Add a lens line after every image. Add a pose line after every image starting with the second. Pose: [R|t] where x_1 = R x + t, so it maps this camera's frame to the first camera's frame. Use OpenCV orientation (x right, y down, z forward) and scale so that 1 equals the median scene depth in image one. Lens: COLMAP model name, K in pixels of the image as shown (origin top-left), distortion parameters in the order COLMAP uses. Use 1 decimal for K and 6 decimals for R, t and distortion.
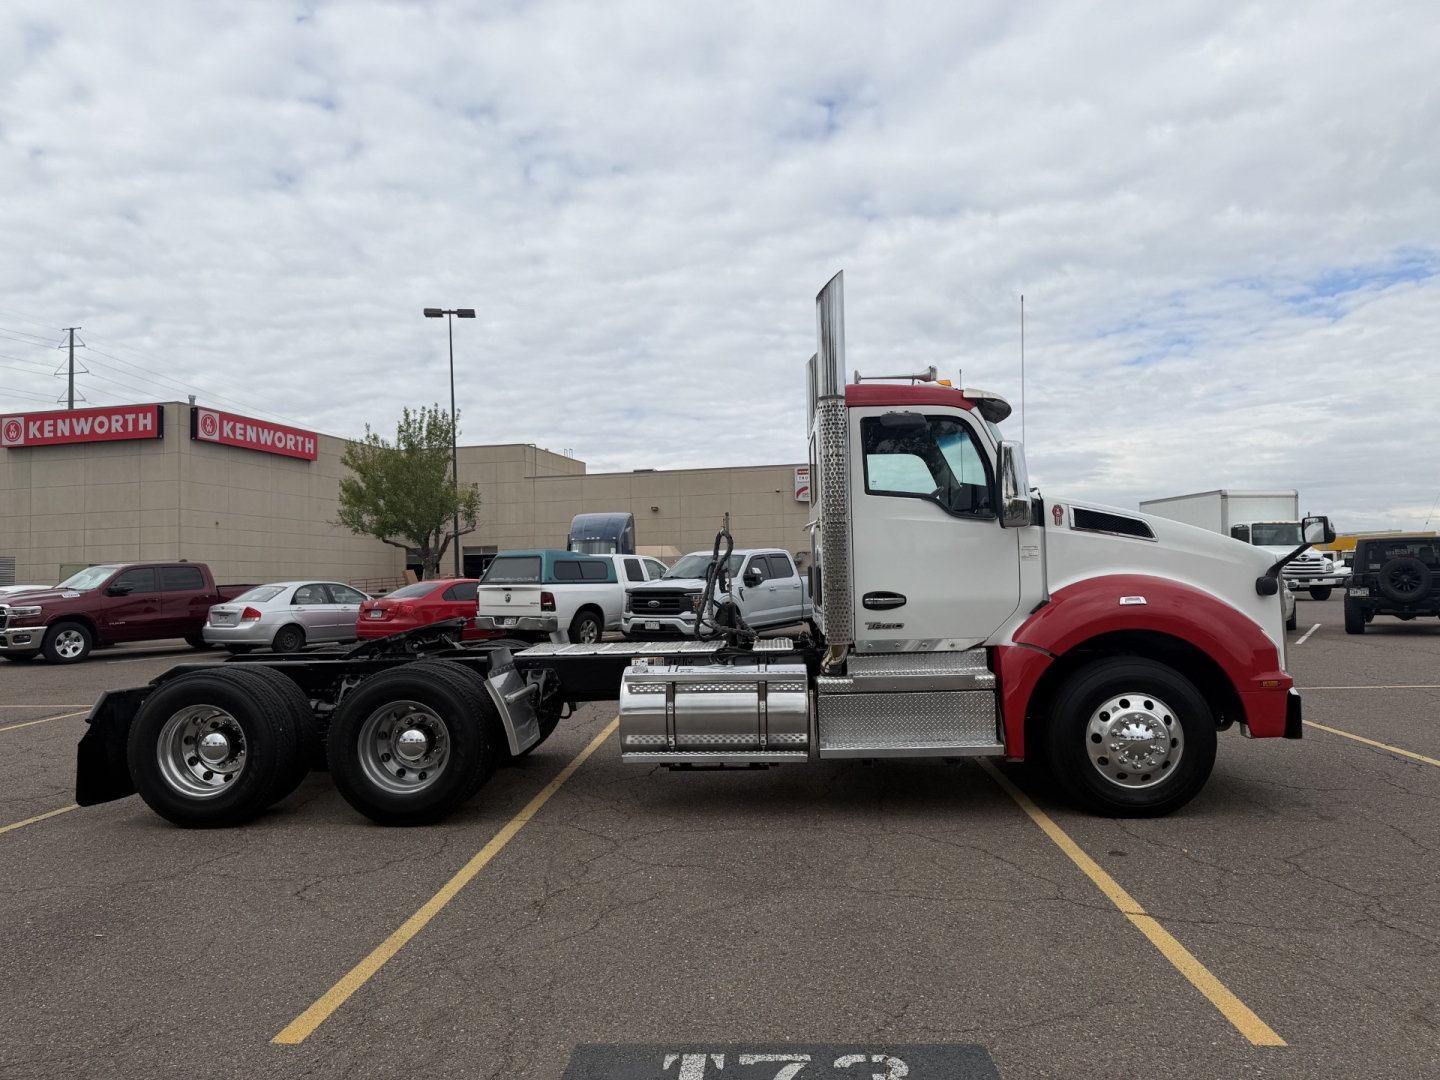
lens RADIAL K [[1013.8, 0, 741.9], [0, 1013.8, 540.4], [0, 0, 1]] dist [0.046963, -0.057687]
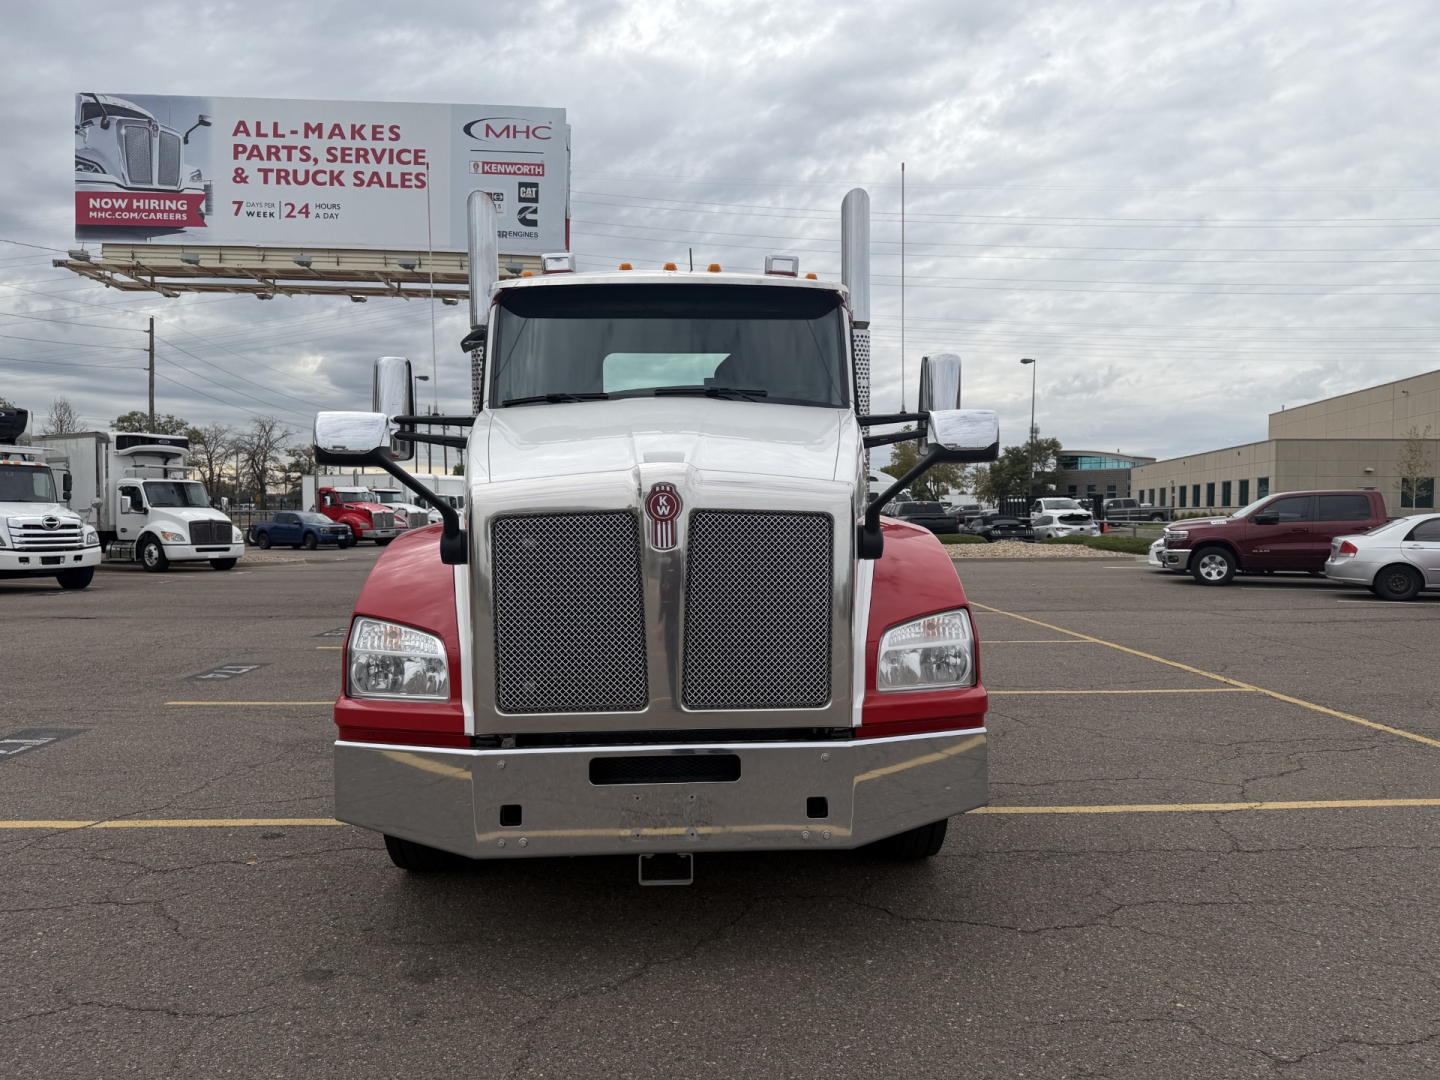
lens RADIAL K [[1013.8, 0, 714.2], [0, 1013.8, 541.3], [0, 0, 1]] dist [0.046963, -0.057687]
pose [[0.166044, 0.045927, -0.985048, 0.307363], [0.016049, 0.998657, 0.049266, 0.012664], [0.985988, -0.023989, 0.165084, 0.307271]]
